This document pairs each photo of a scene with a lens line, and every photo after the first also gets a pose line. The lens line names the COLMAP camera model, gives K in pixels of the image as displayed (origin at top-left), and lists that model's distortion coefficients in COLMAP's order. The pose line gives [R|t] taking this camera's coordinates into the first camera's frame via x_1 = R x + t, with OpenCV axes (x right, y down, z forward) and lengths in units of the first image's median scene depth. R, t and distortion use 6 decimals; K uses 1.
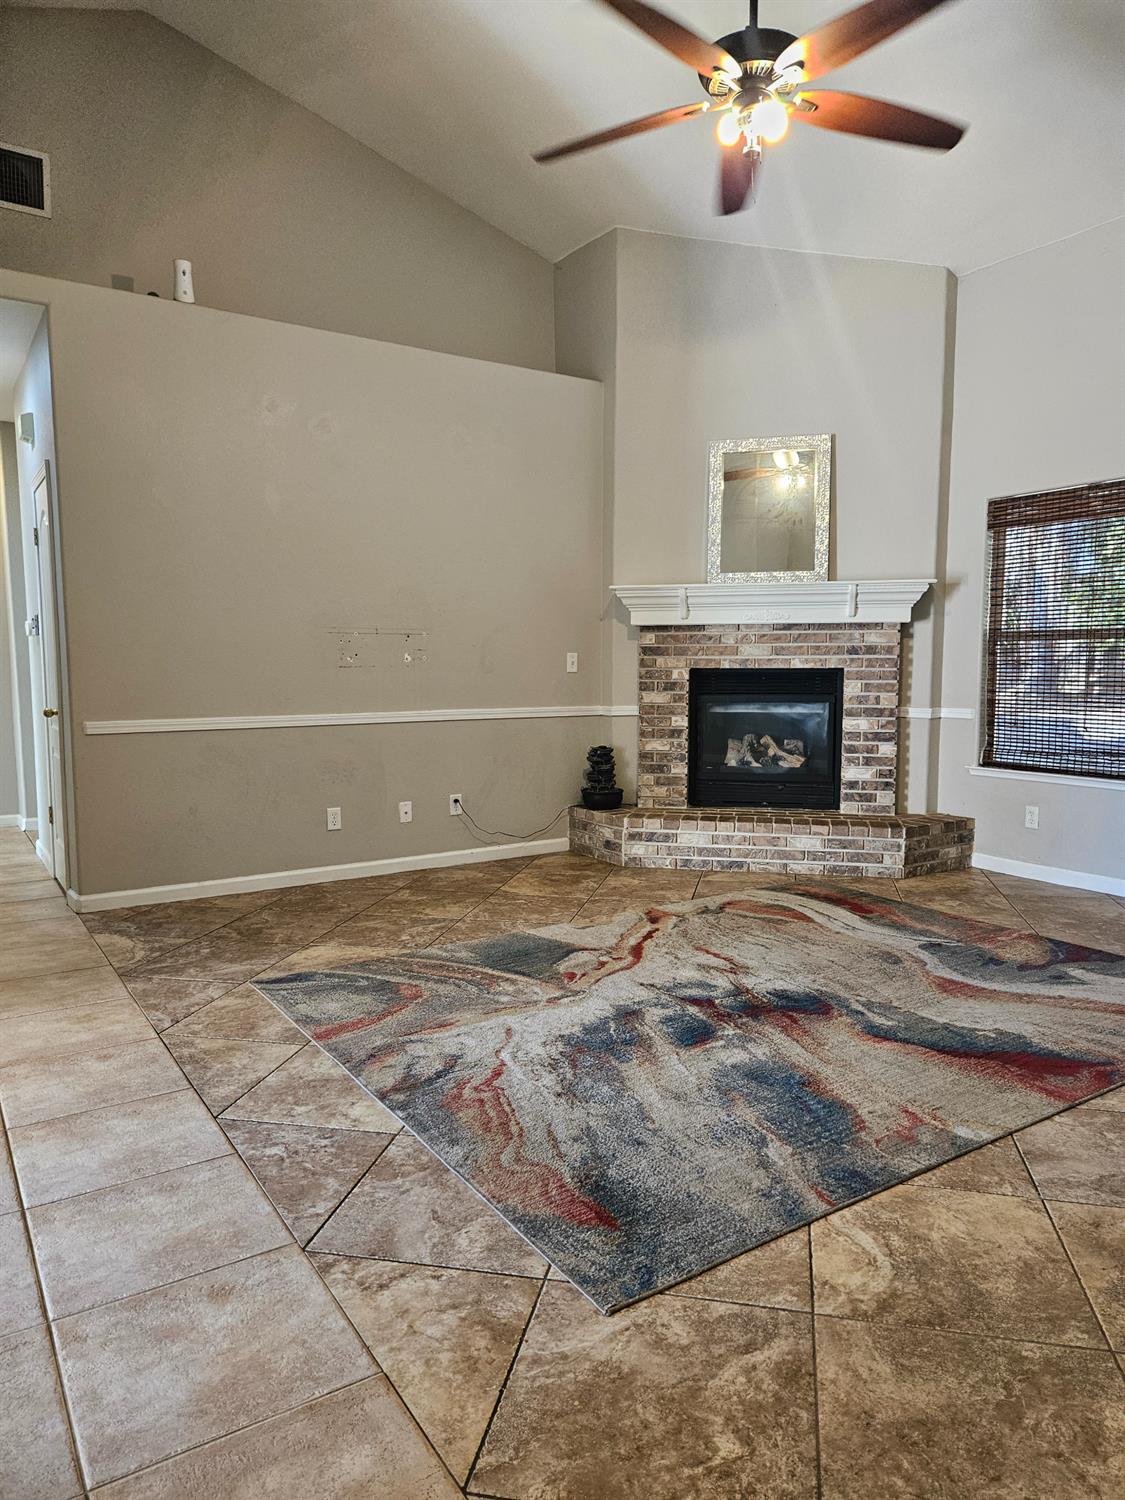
lens RADIAL K [[1004.3, 0, 580.2], [0, 1004.3, 756.9], [0, 0, 1]] dist [0.086123, -0.080964]
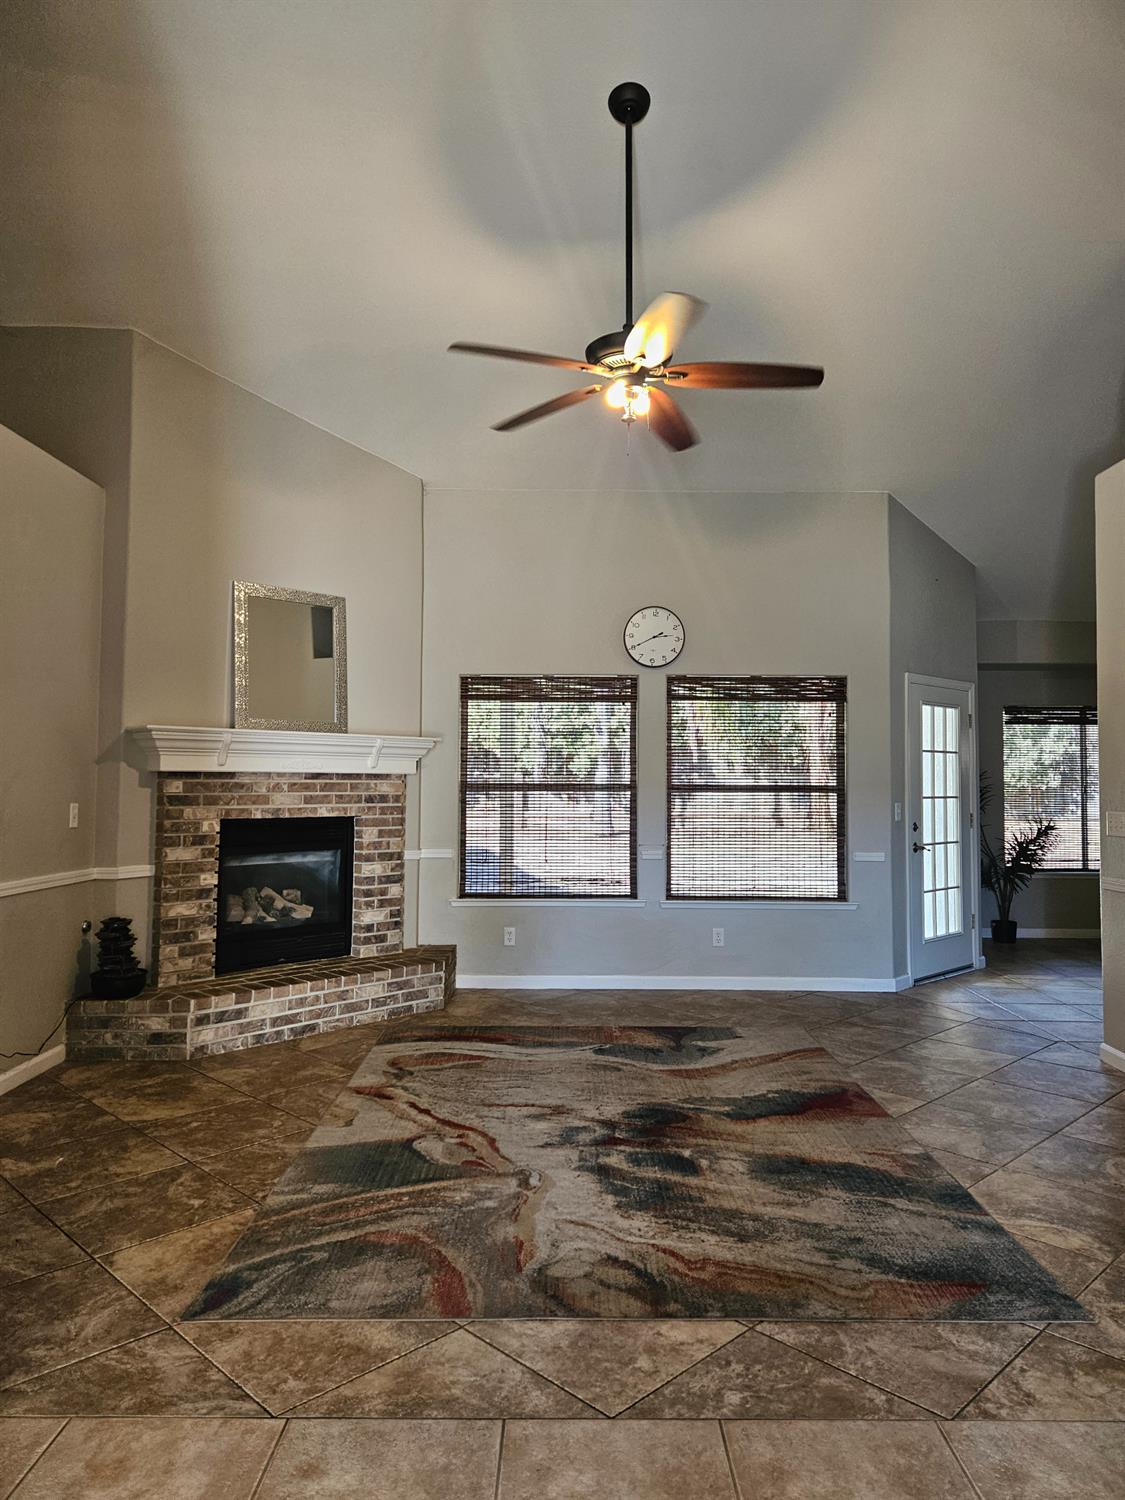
lens RADIAL K [[1004.3, 0, 580.2], [0, 1004.3, 756.9], [0, 0, 1]] dist [0.086123, -0.080964]
pose [[0.548070, 0.026740, 0.836005, -0.488818], [0.075995, 0.993763, -0.081606, -0.046532], [-0.832973, 0.108258, 0.542619, 0.241496]]
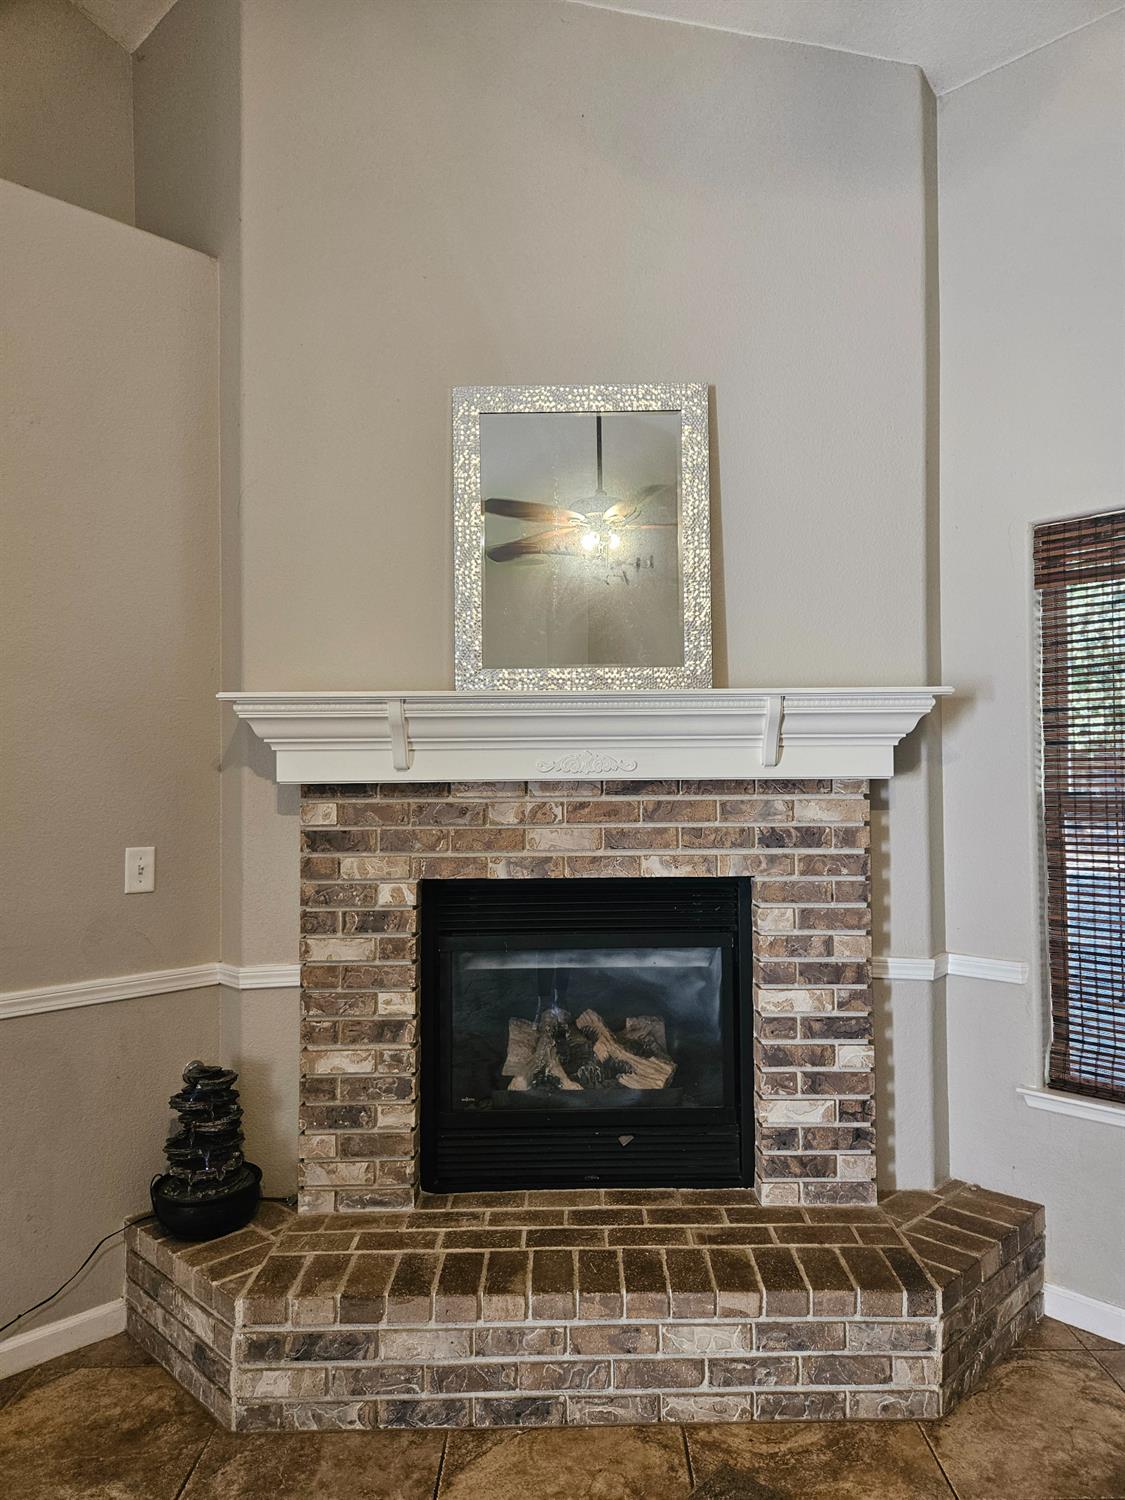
lens RADIAL K [[1004.3, 0, 580.2], [0, 1004.3, 756.9], [0, 0, 1]] dist [0.086123, -0.080964]
pose [[0.978061, -0.003665, 0.208285, 0.089352], [0.027961, 0.993107, -0.113825, -0.092144], [-0.206432, 0.117151, 0.971422, 0.568937]]
